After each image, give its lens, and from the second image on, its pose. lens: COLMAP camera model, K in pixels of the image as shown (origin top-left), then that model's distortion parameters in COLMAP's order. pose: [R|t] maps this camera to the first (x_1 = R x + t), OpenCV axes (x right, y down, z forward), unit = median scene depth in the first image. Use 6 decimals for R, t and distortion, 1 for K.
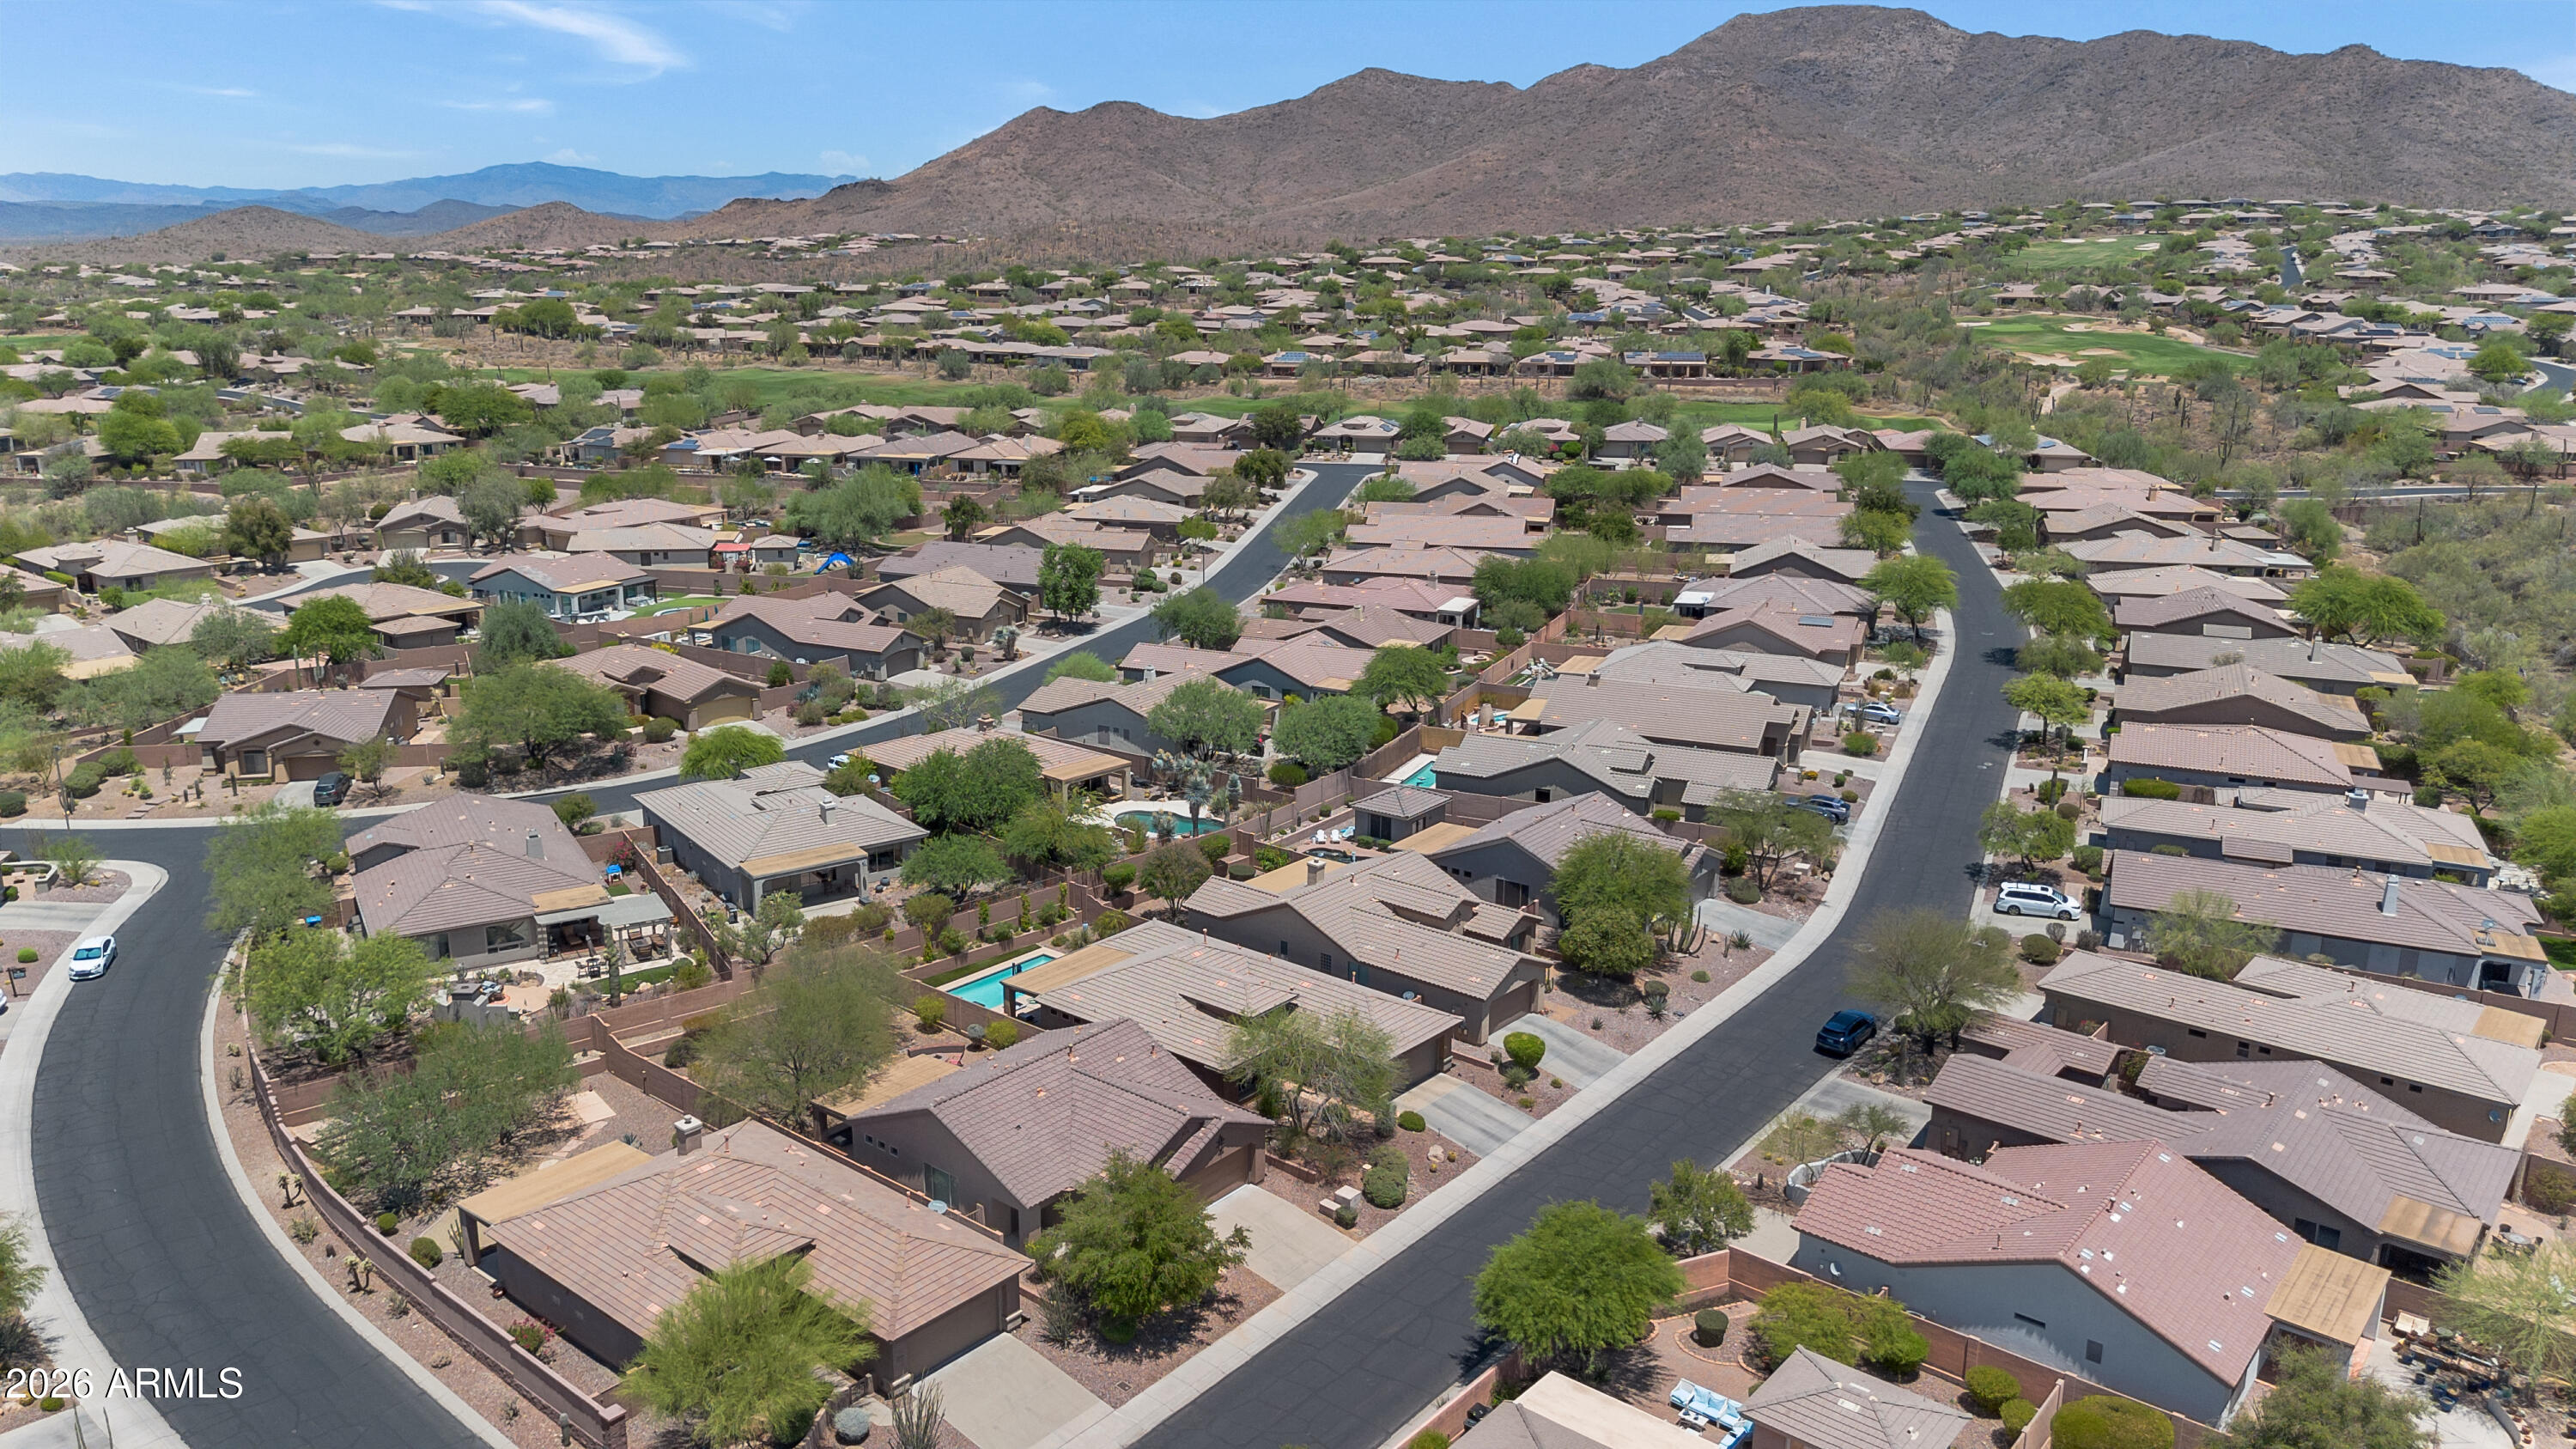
lens RADIAL K [[1827.7, 0, 1287.3], [0, 1827.7, 663.4], [0, 0, 1]] dist [0.070067, -0.081002]
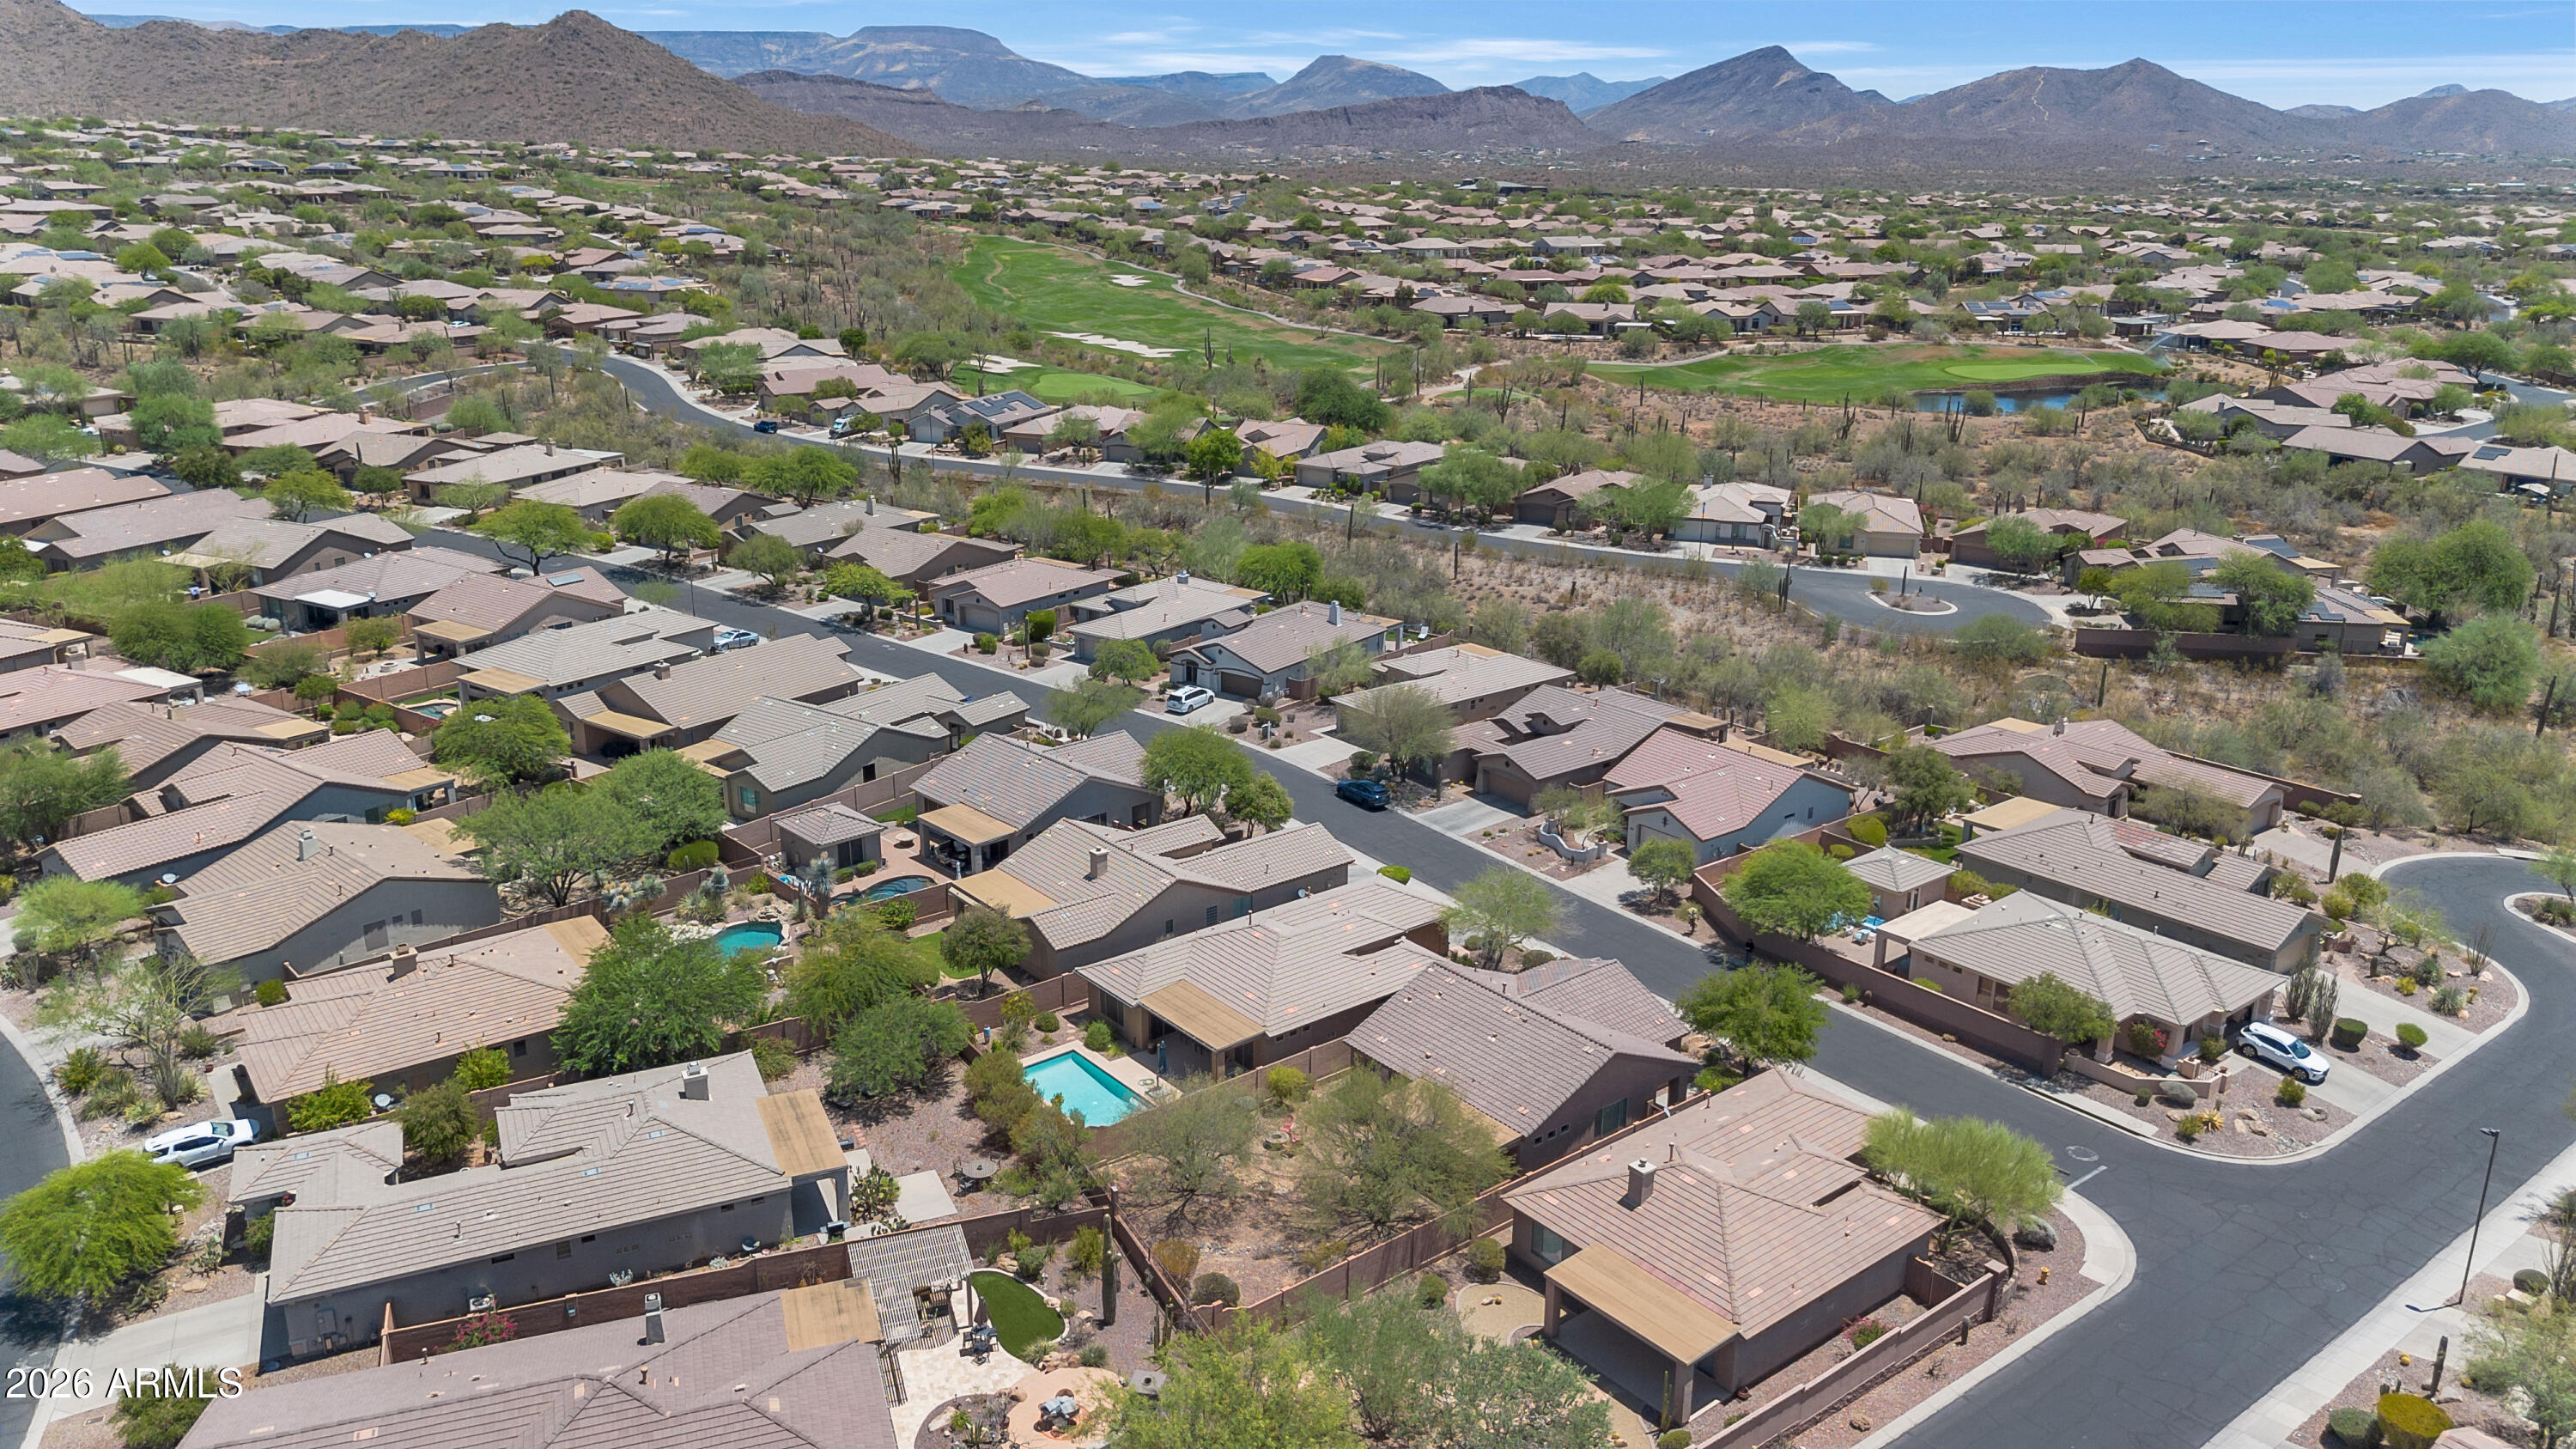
lens RADIAL K [[1827.7, 0, 1287.3], [0, 1827.7, 663.4], [0, 0, 1]] dist [0.070067, -0.081002]
pose [[0.200634, -0.267629, 0.942402, -0.339869], [0.205825, 0.952007, 0.226537, -0.074465], [-0.957801, 0.148518, 0.246090, 0.252715]]
